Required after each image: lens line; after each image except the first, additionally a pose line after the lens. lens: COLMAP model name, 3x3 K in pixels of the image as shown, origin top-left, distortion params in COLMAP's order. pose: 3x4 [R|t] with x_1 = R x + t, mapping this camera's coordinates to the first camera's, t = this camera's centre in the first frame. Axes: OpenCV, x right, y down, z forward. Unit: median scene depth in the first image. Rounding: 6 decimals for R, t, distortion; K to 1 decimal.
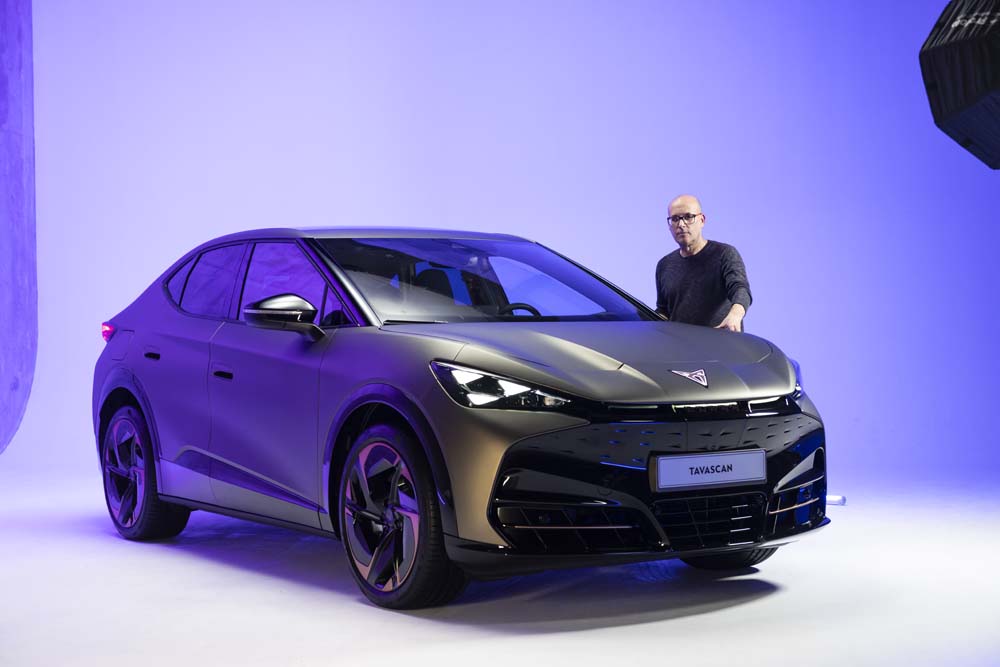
lens RADIAL K [[1791.2, 0, 500.0], [0, 1791.2, 333.5], [0, 0, 1]] dist [0.005995, -0.003835]
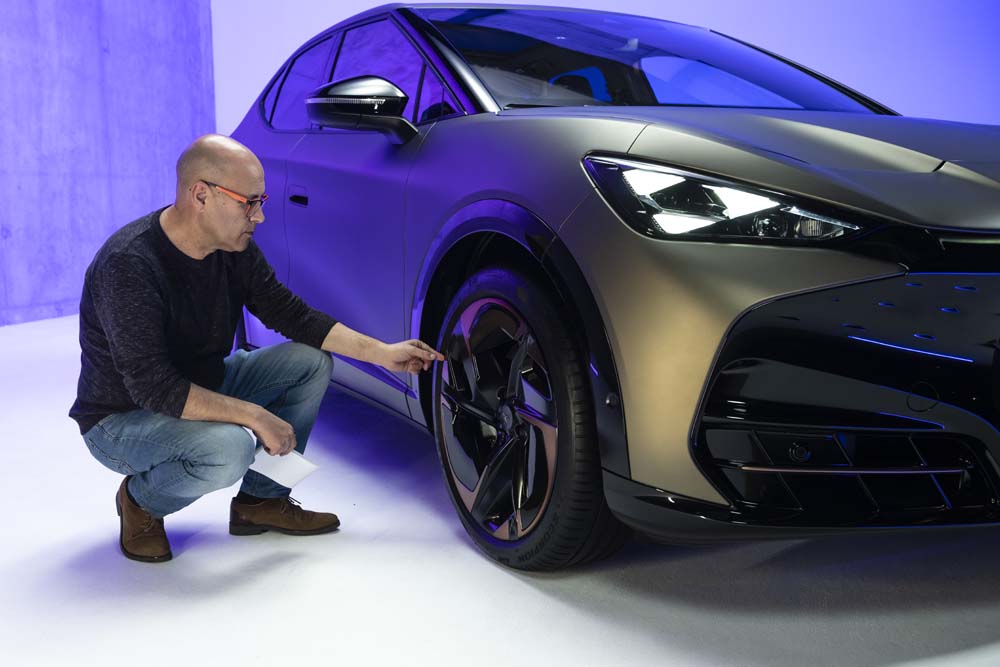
lens RADIAL K [[987.5, 0, 464.2], [0, 987.5, 349.1], [0, 0, 1]] dist [0.009326, 0.000296]
pose [[0.992577, 0.023626, -0.119305, -0.036482], [-0.007199, 0.990644, 0.136281, 0.032567], [0.121409, -0.134410, 0.983460, 0.668046]]
